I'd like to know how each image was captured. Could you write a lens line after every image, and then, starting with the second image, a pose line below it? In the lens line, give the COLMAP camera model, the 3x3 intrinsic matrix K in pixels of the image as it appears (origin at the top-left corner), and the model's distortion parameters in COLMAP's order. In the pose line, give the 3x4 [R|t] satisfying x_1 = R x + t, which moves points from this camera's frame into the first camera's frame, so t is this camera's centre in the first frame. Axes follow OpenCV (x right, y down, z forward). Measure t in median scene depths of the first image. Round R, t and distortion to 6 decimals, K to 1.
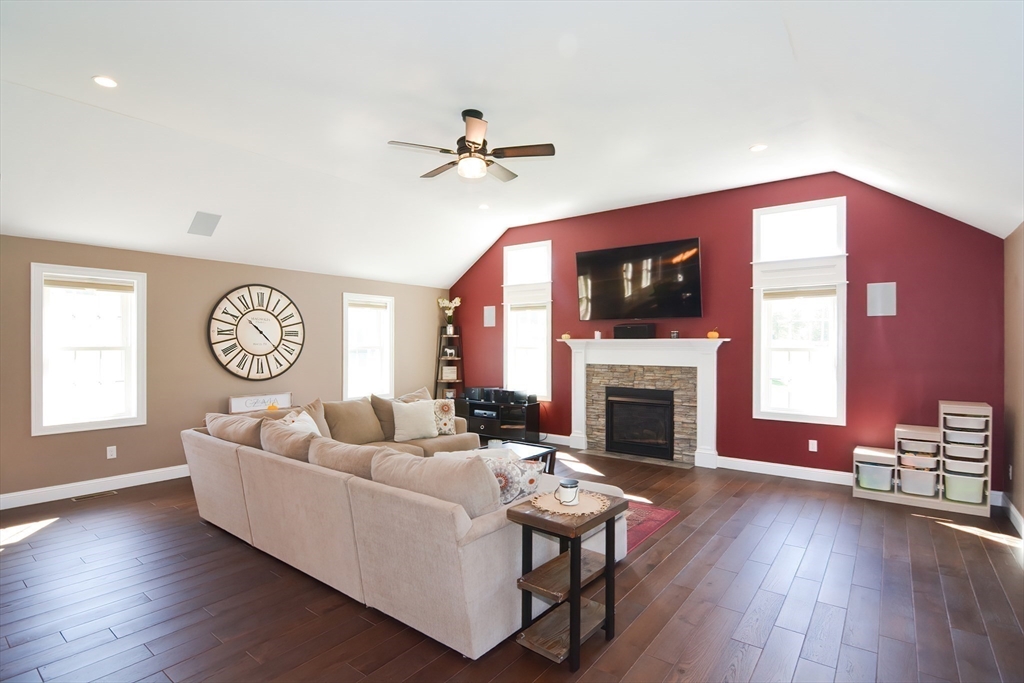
lens RADIAL K [[503.7, 0, 512.0], [0, 503.7, 341.5], [0, 0, 1]] dist [-0.003763, -0.001011]
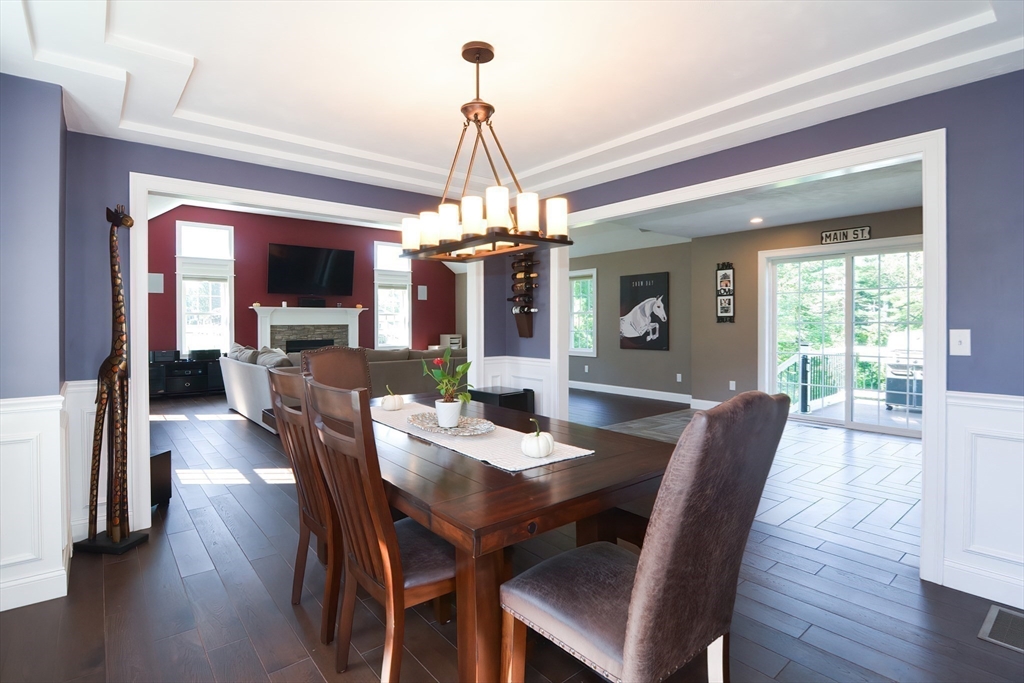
lens RADIAL K [[511.4, 0, 502.3], [0, 511.4, 324.8], [0, 0, 1]] dist [-0.002980, -0.000594]
pose [[0.236893, -0.009071, 0.971493, -1.164473], [-0.003602, 0.999941, 0.010216, 0.030077], [-0.971529, -0.005920, 0.236847, 0.067665]]
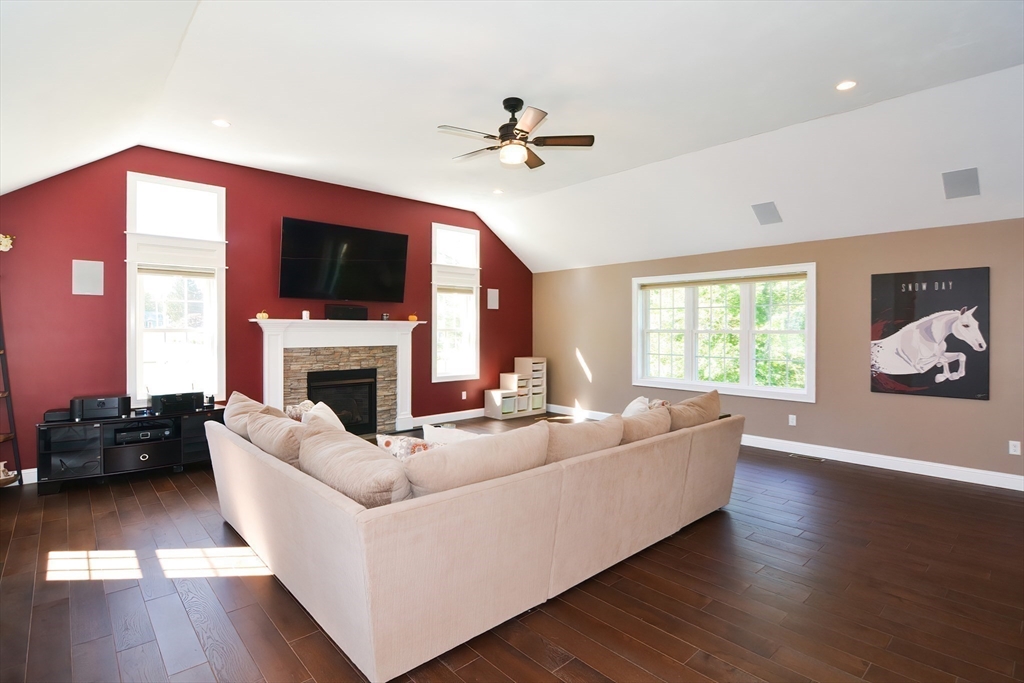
lens RADIAL K [[503.9, 0, 505.4], [0, 503.9, 331.0], [0, 0, 1]] dist [-0.001485, -0.007941]
pose [[0.184800, -0.006740, 0.982753, -0.695495], [-0.009218, 0.999921, 0.008591, 0.004774], [-0.982733, -0.010647, 0.184723, 0.520651]]
